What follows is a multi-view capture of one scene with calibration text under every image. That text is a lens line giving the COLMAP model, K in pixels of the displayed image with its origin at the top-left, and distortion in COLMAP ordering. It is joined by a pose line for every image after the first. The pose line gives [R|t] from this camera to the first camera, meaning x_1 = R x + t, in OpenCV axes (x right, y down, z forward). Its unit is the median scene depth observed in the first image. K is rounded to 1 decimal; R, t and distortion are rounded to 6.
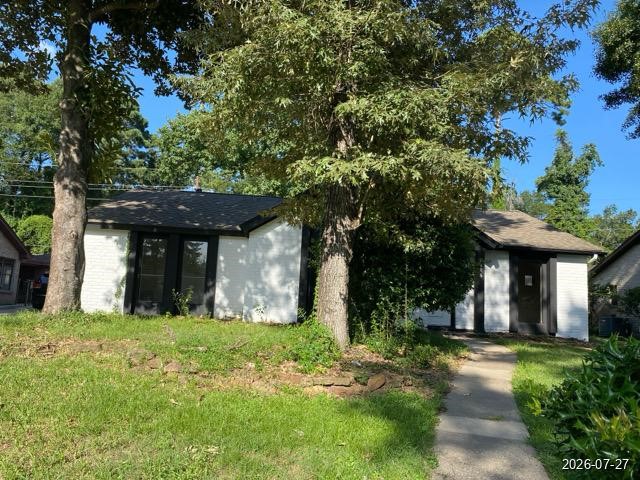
lens RADIAL K [[487.4, 0, 319.5], [0, 487.4, 242.9], [0, 0, 1]] dist [0.035277, -0.049843]
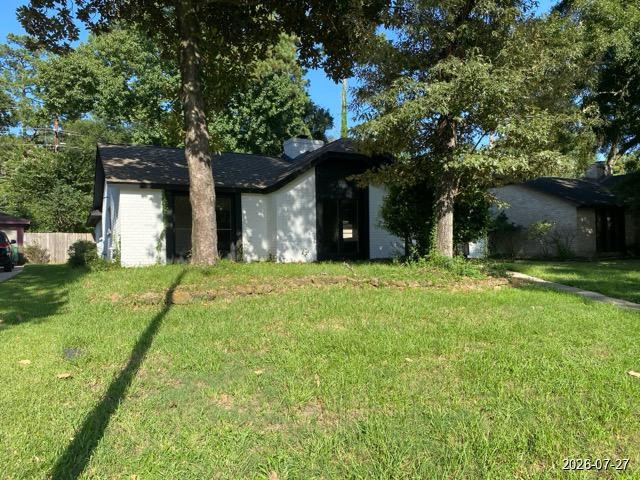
lens RADIAL K [[487.4, 0, 319.7], [0, 487.4, 237.0], [0, 0, 1]] dist [0.035277, -0.049843]
pose [[0.917887, -0.054074, 0.393140, -0.527179], [0.009922, 0.993490, 0.113484, -0.042553], [-0.396717, -0.100265, 0.912449, -0.158501]]
